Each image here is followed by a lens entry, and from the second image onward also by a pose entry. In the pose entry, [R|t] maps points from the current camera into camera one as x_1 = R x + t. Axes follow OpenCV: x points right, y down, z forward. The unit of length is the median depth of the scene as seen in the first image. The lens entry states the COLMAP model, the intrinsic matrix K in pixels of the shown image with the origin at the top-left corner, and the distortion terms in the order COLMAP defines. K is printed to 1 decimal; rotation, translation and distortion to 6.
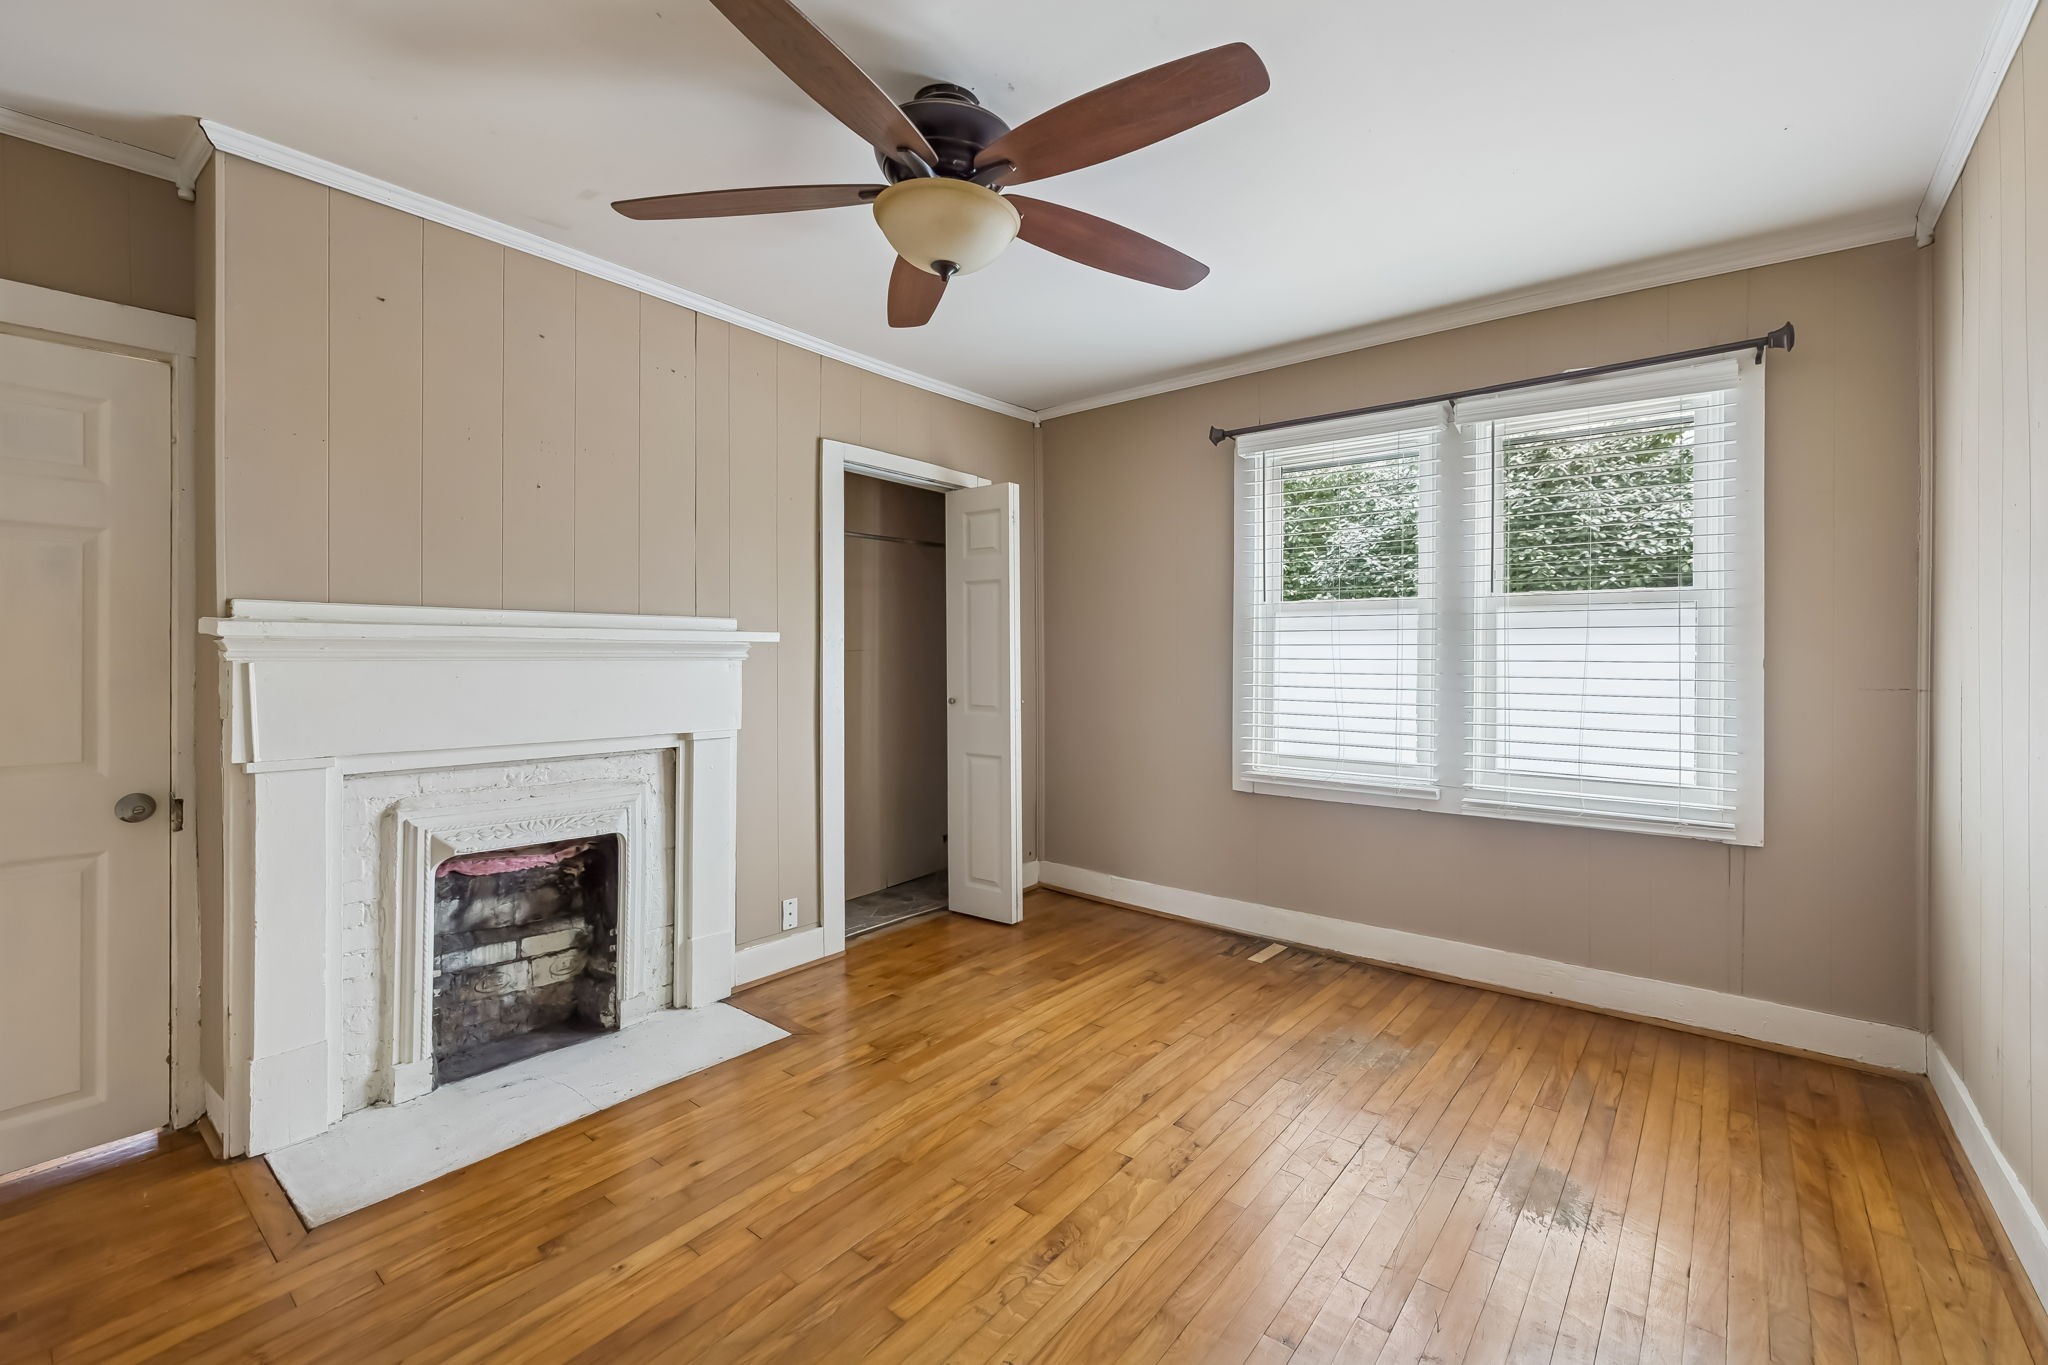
lens RADIAL K [[872.8, 0, 1019.4], [0, 872.8, 660.4], [0, 0, 1]] dist [-0.001617, 0.001356]
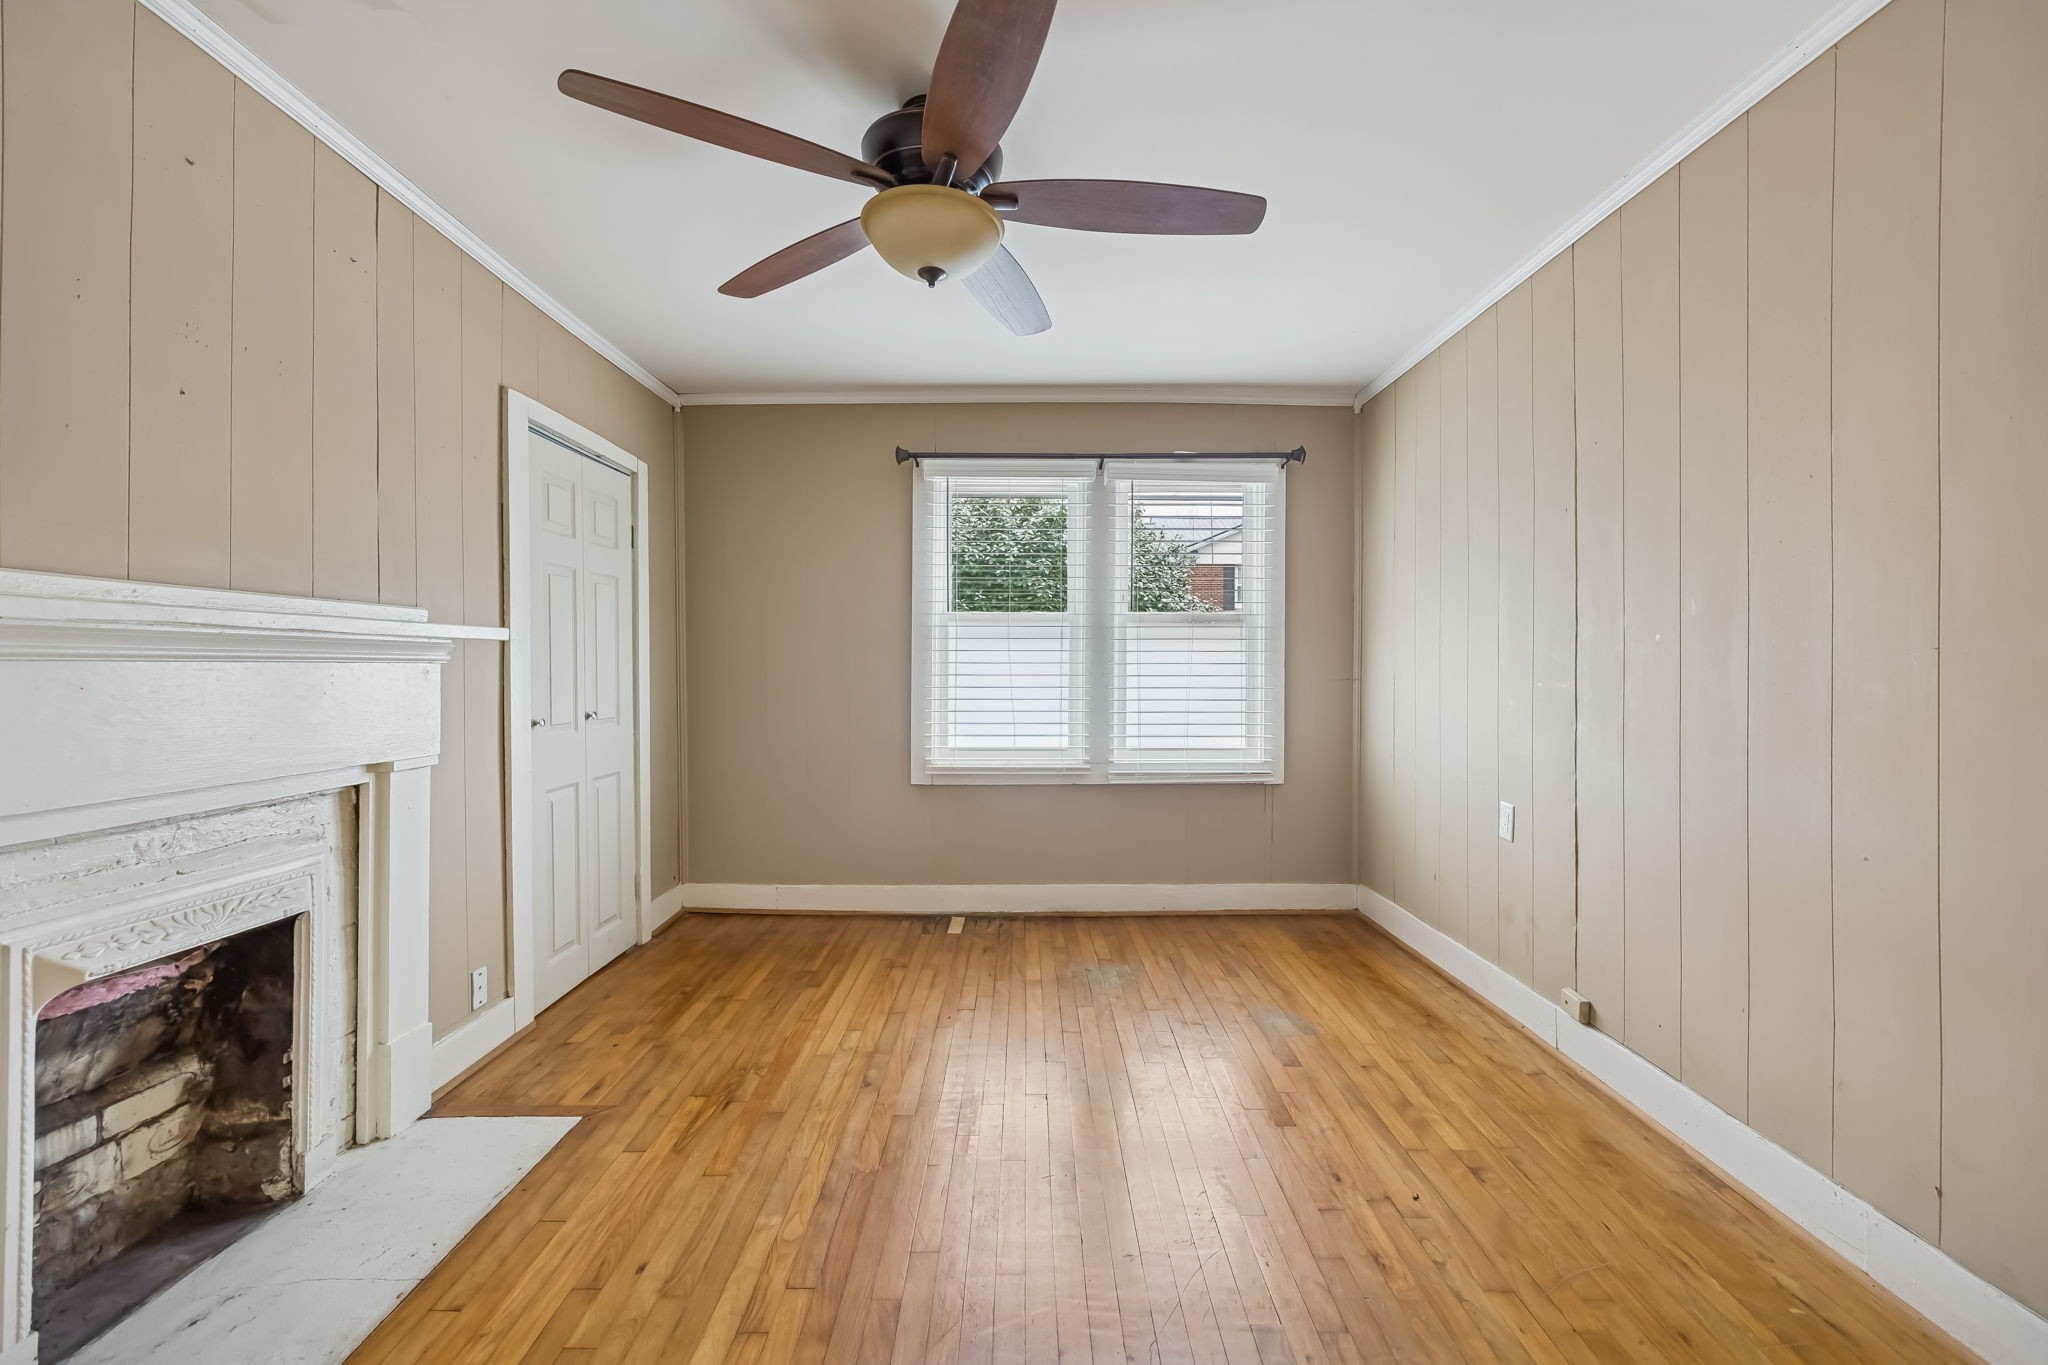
lens RADIAL K [[872.8, 0, 1026.2], [0, 872.8, 676.4], [0, 0, 1]] dist [-0.001617, 0.001356]
pose [[0.770659, -0.010370, 0.637163, -0.432123], [0.007047, 0.999945, 0.007751, 0.009016], [-0.637209, -0.001483, 0.770690, 0.094295]]
